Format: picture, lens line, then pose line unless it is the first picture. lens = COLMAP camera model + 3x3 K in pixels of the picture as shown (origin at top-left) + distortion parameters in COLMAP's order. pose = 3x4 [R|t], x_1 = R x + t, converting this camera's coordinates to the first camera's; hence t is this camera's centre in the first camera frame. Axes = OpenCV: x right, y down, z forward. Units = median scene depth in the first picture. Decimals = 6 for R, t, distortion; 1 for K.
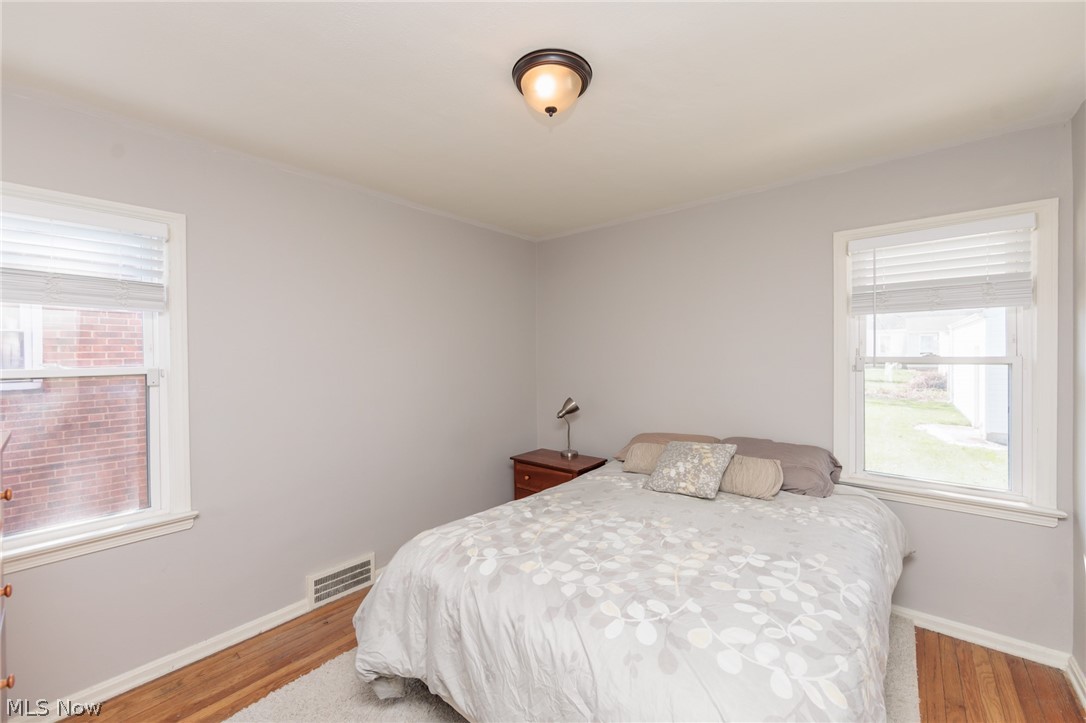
lens RADIAL K [[428.1, 0, 545.7], [0, 428.1, 357.5], [0, 0, 1]] dist [-0.000589, -0.000080]
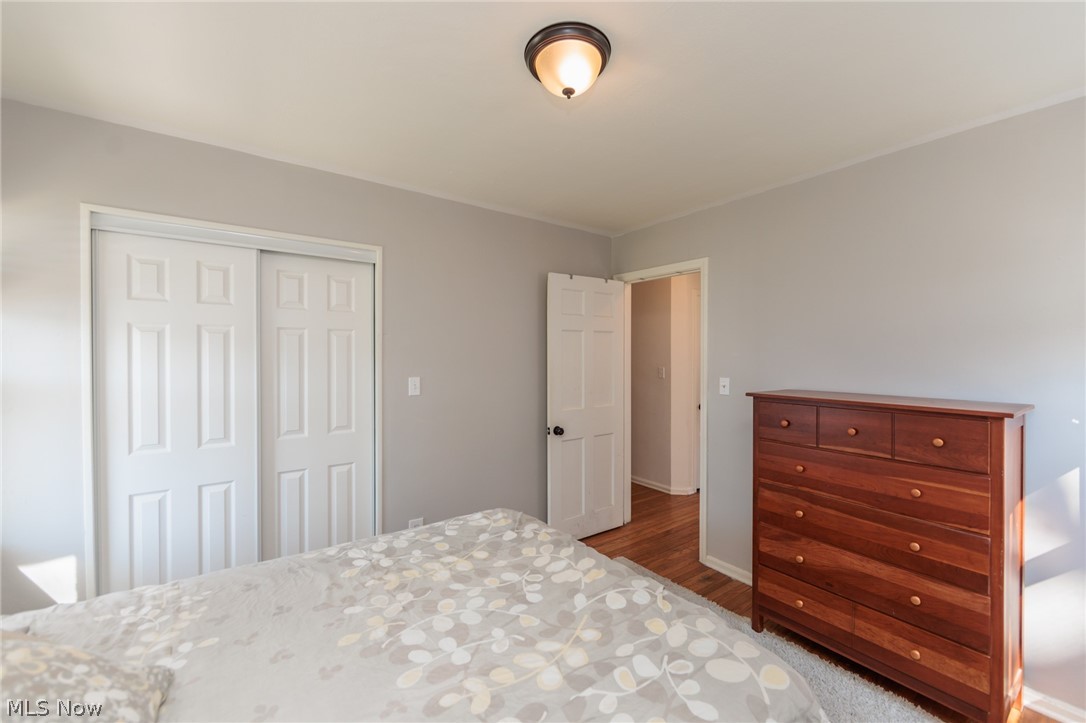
lens RADIAL K [[428.1, 0, 545.7], [0, 428.1, 357.5], [0, 0, 1]] dist [-0.000589, -0.000080]
pose [[-0.971591, 0.005469, 0.236601, -0.138852], [0.009205, 0.999850, 0.014690, -0.016463], [-0.236485, 0.016451, -0.971496, 1.725305]]
